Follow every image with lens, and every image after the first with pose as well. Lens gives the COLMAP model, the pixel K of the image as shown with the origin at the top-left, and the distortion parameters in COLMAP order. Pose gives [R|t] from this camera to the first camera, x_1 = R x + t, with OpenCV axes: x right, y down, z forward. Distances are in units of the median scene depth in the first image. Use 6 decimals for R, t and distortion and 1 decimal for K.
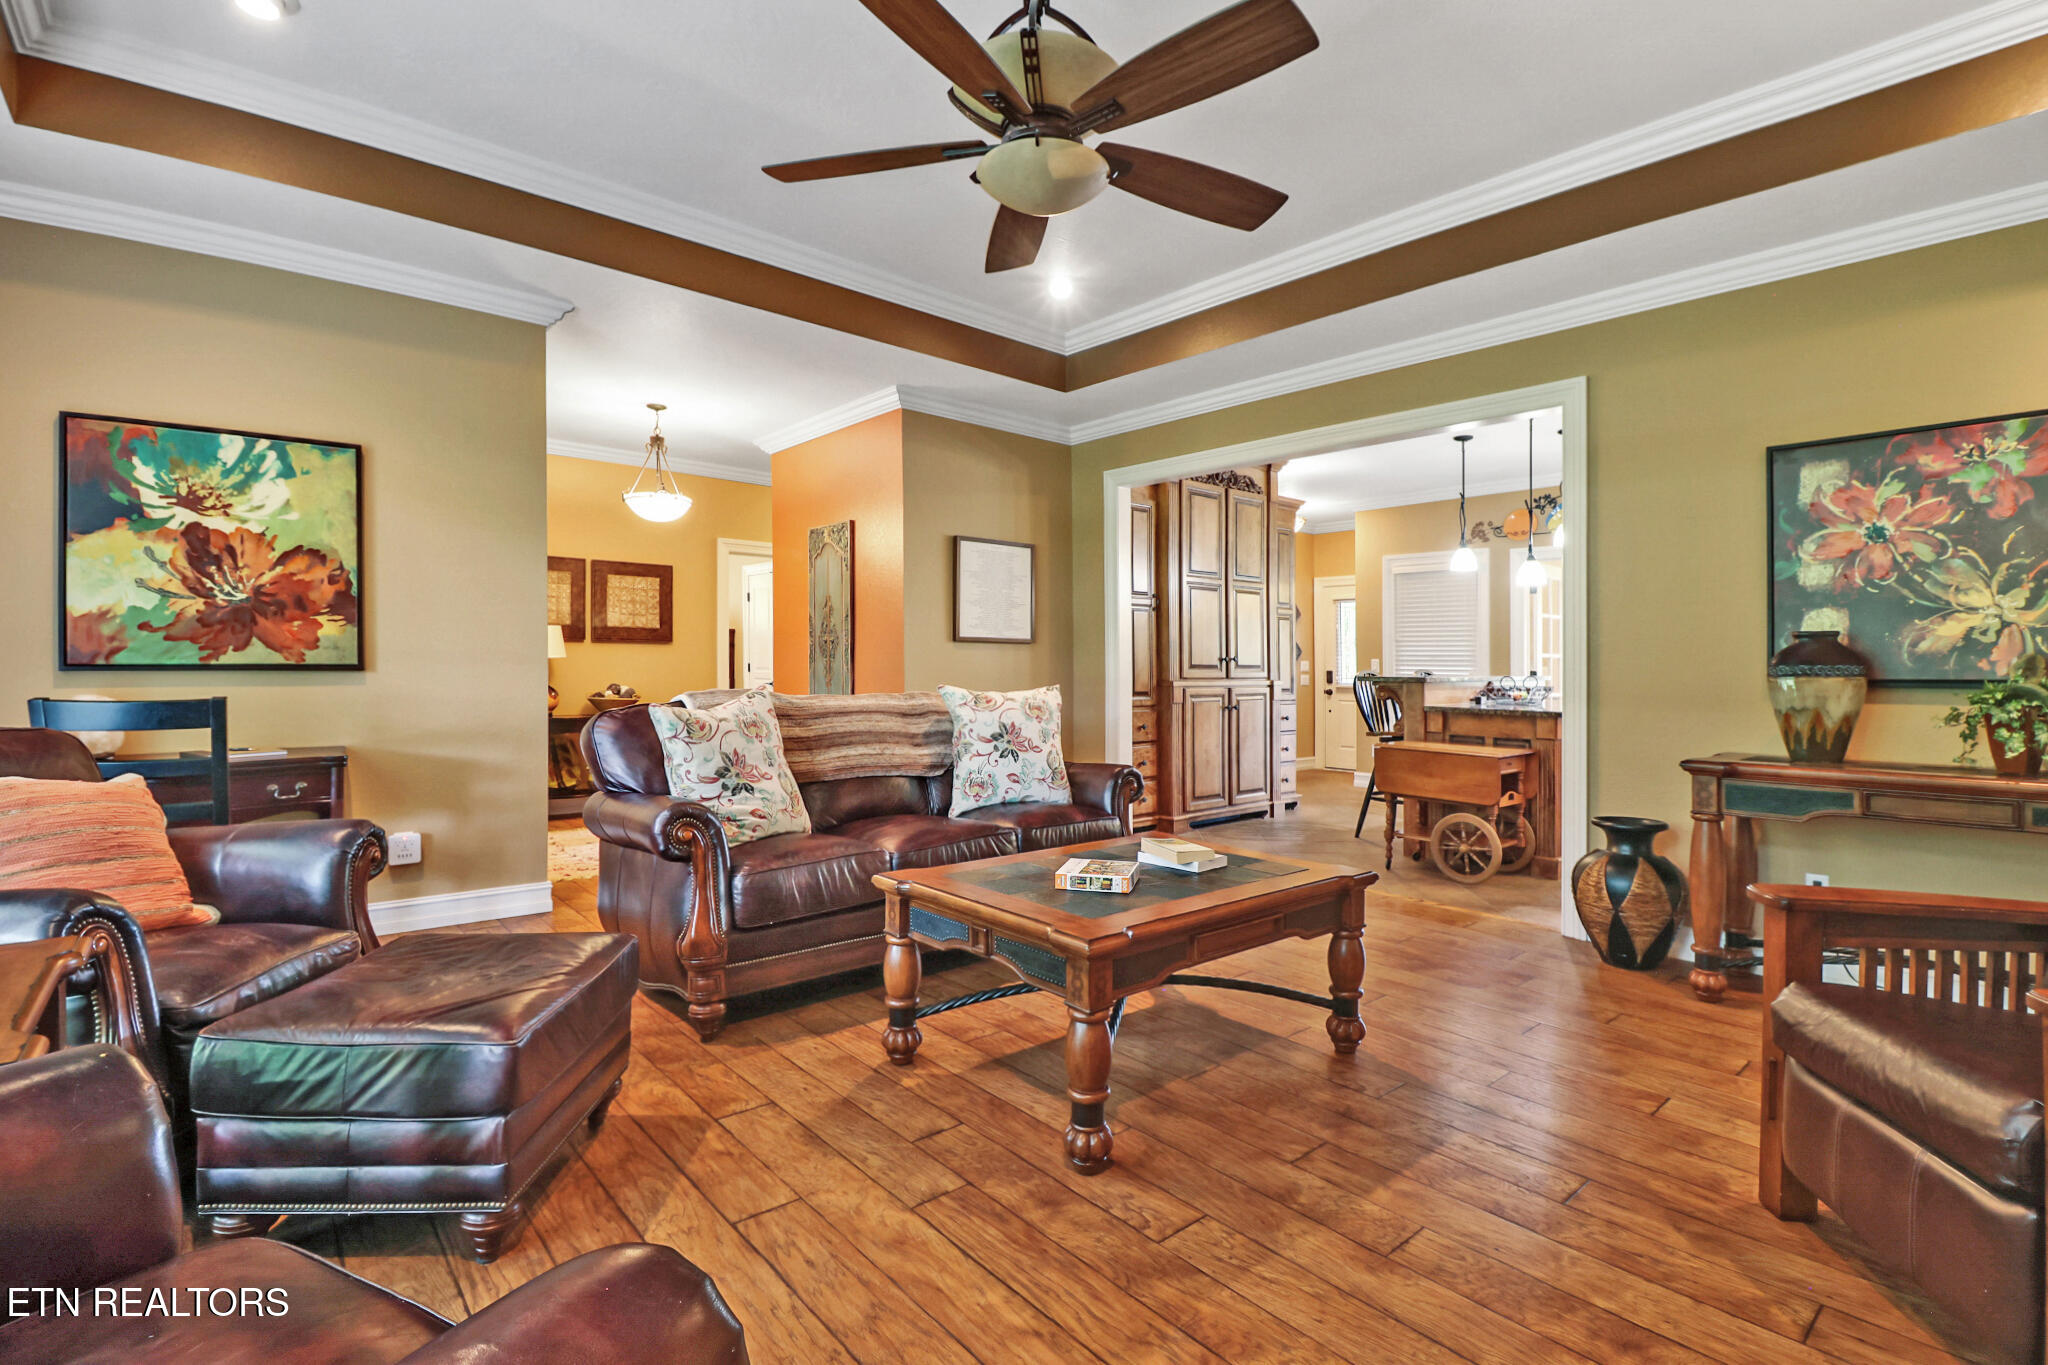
lens RADIAL K [[960.6, 0, 1022.8], [0, 960.6, 668.3], [0, 0, 1]] dist [-0.001217, -0.000548]
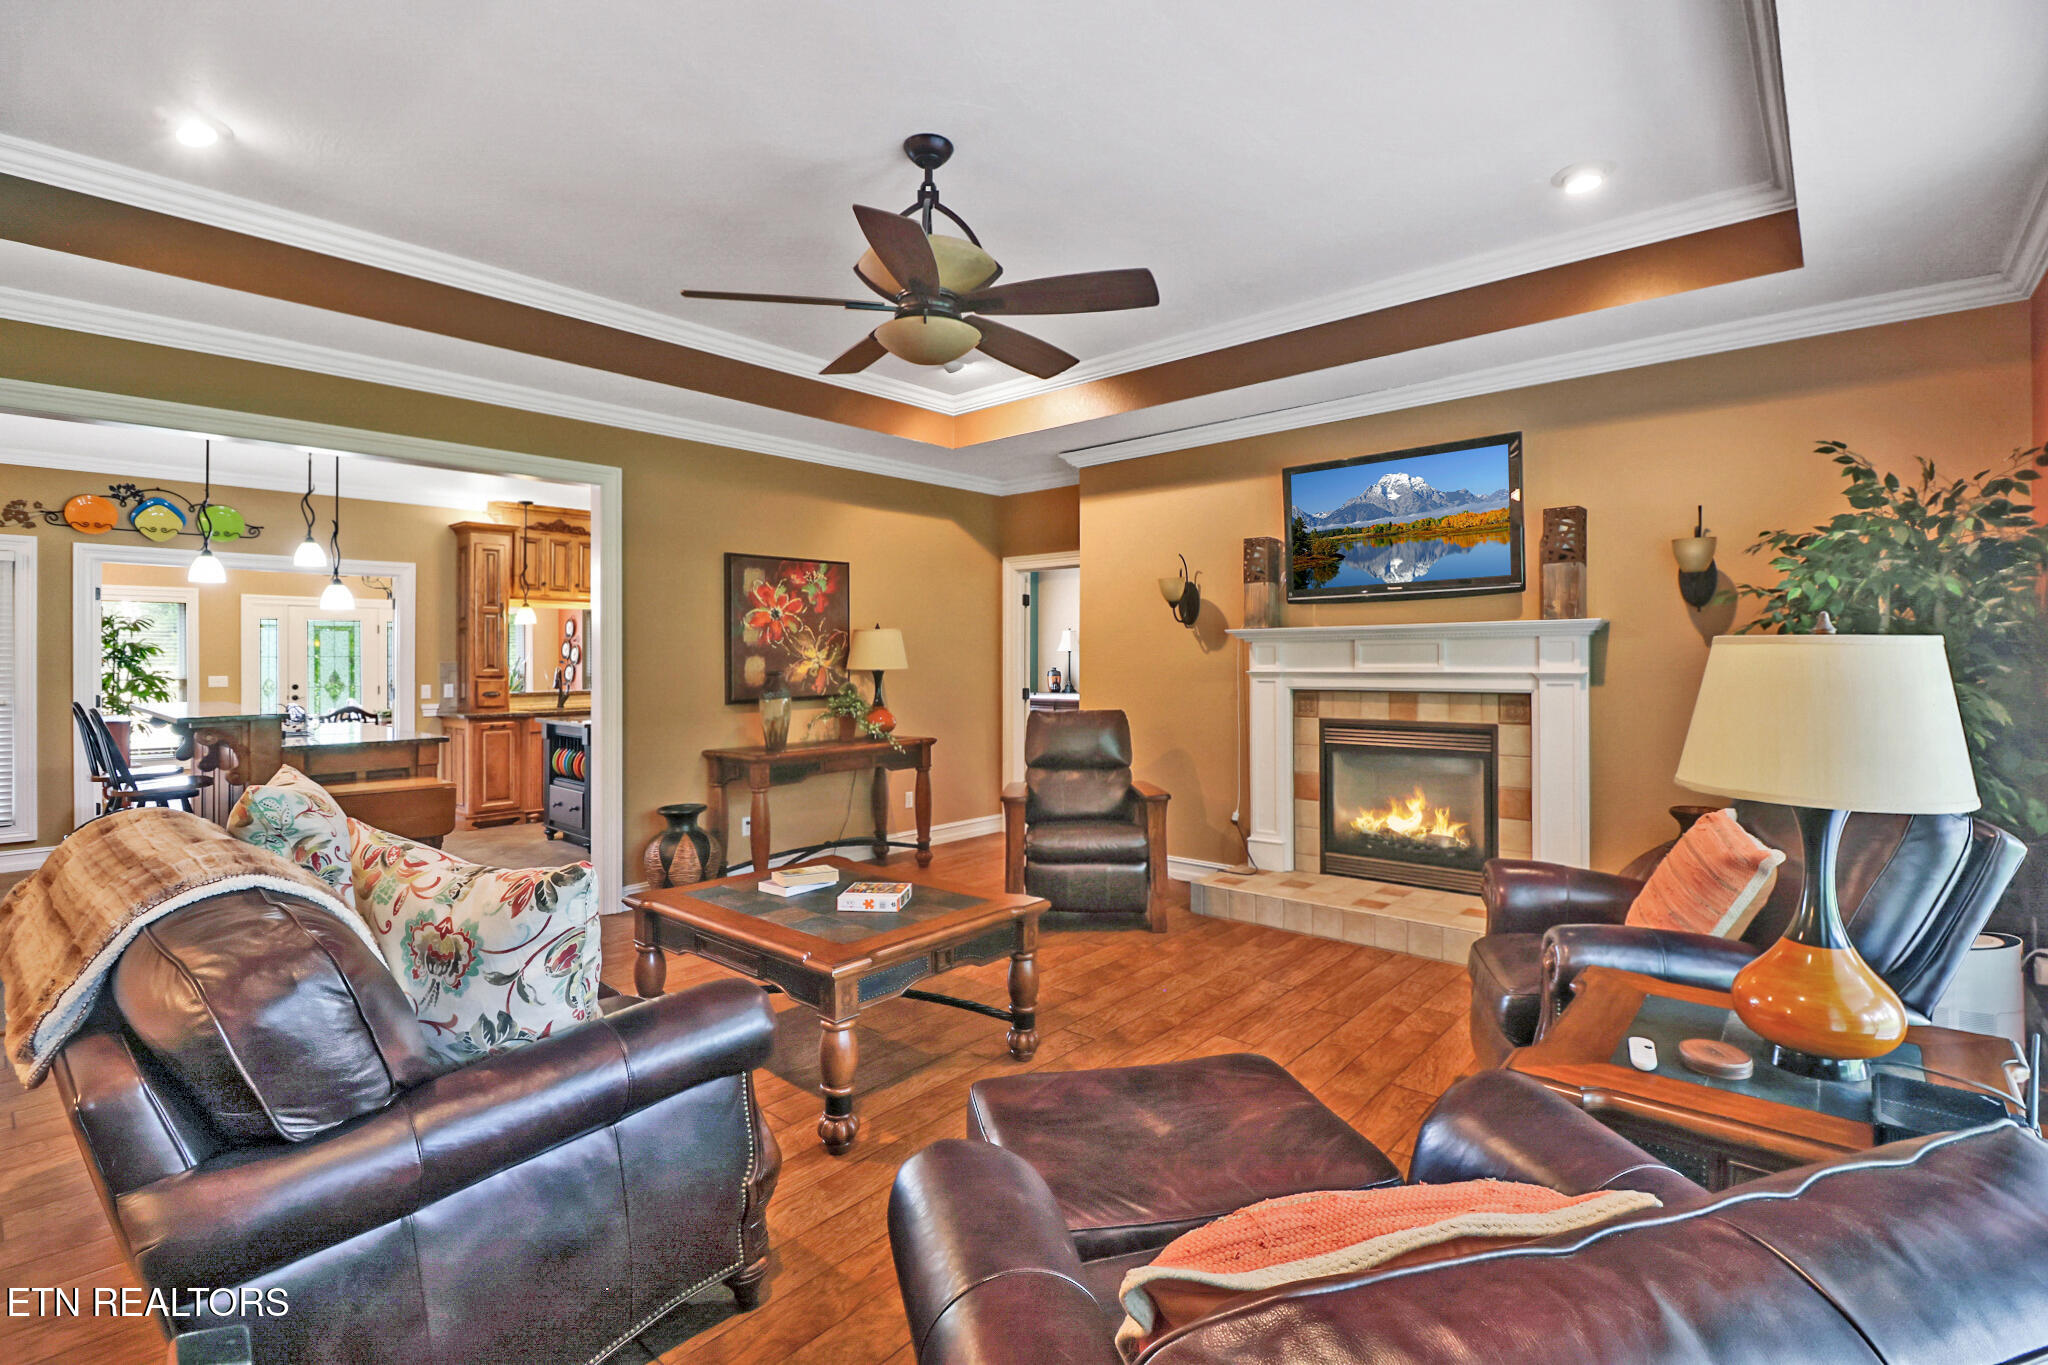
lens RADIAL K [[960.6, 0, 1056.7], [0, 960.6, 633.1], [0, 0, 1]] dist [-0.001217, -0.000548]
pose [[-0.169592, 0.011169, 0.985451, -0.956016], [0.007249, 0.999923, -0.010085, -0.086328], [-0.985488, 0.005433, -0.169660, 0.802540]]
